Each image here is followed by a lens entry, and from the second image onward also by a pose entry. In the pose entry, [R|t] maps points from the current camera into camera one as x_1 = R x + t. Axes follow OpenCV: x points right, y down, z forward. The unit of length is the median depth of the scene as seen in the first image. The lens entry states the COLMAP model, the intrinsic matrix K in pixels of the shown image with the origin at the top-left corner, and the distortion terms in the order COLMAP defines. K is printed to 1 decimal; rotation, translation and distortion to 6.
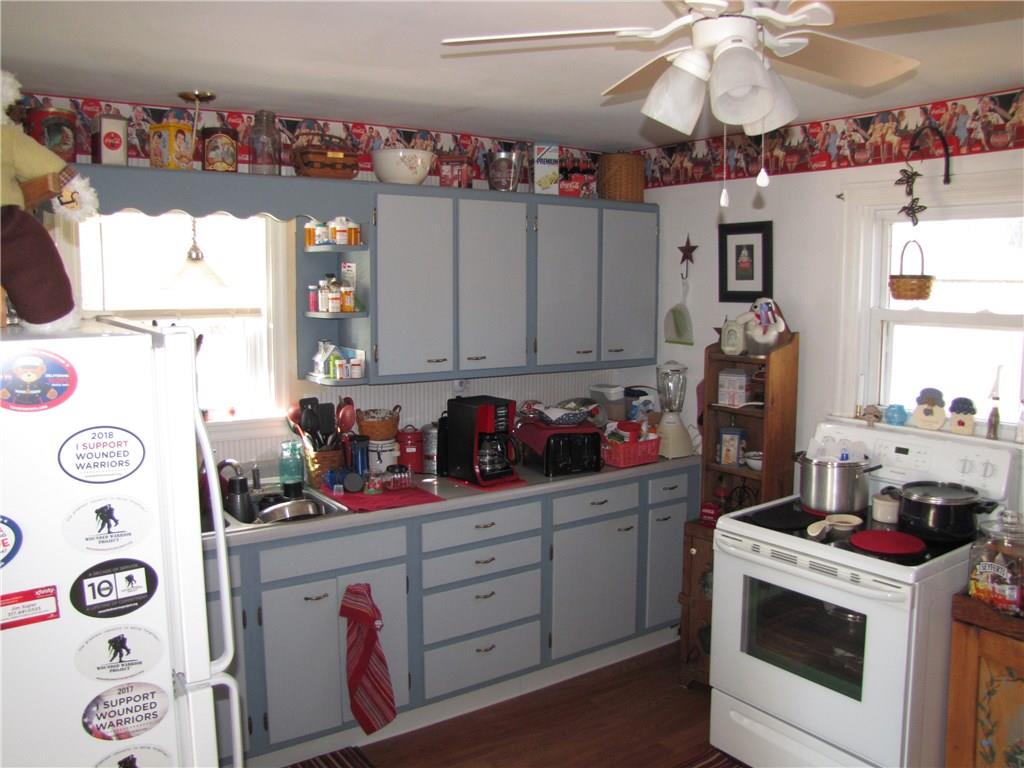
lens RADIAL K [[858.5, 0, 512.0], [0, 858.5, 384.0], [0, 0, 1]] dist [-0.211726, 0.189131]
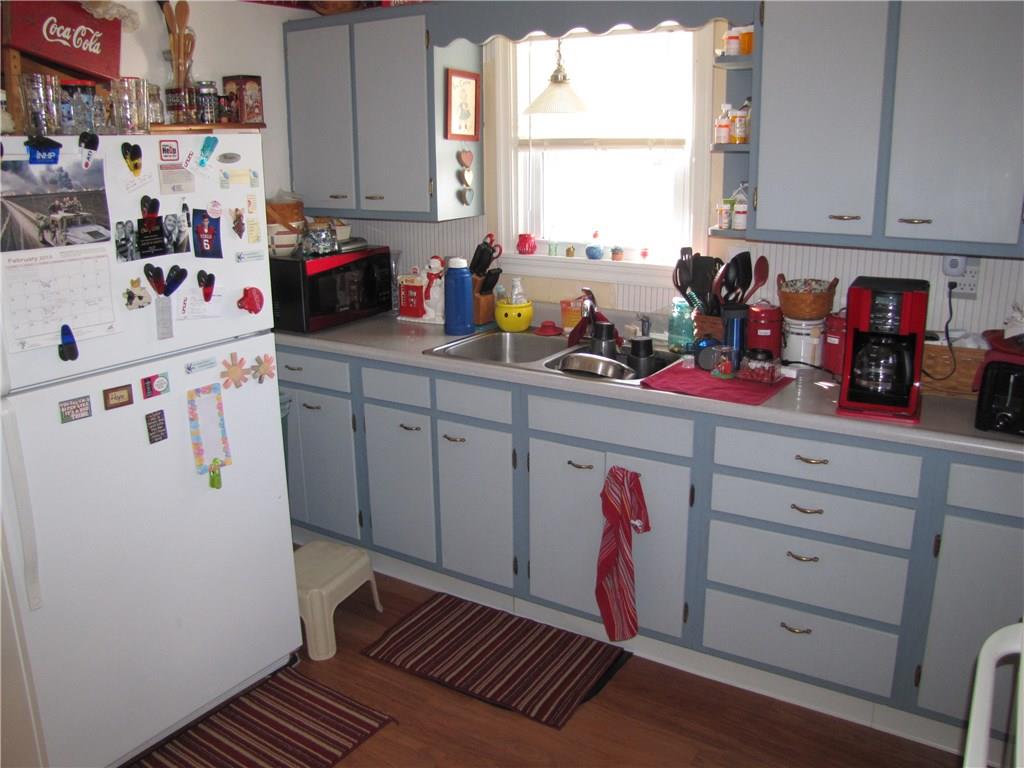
lens RADIAL K [[858.5, 0, 512.0], [0, 858.5, 384.0], [0, 0, 1]] dist [-0.211726, 0.189131]
pose [[0.378654, 0.240319, -0.893794, 0.466339], [-0.096658, 0.970689, 0.220045, -0.018936], [0.920477, 0.003072, 0.390784, 0.513438]]
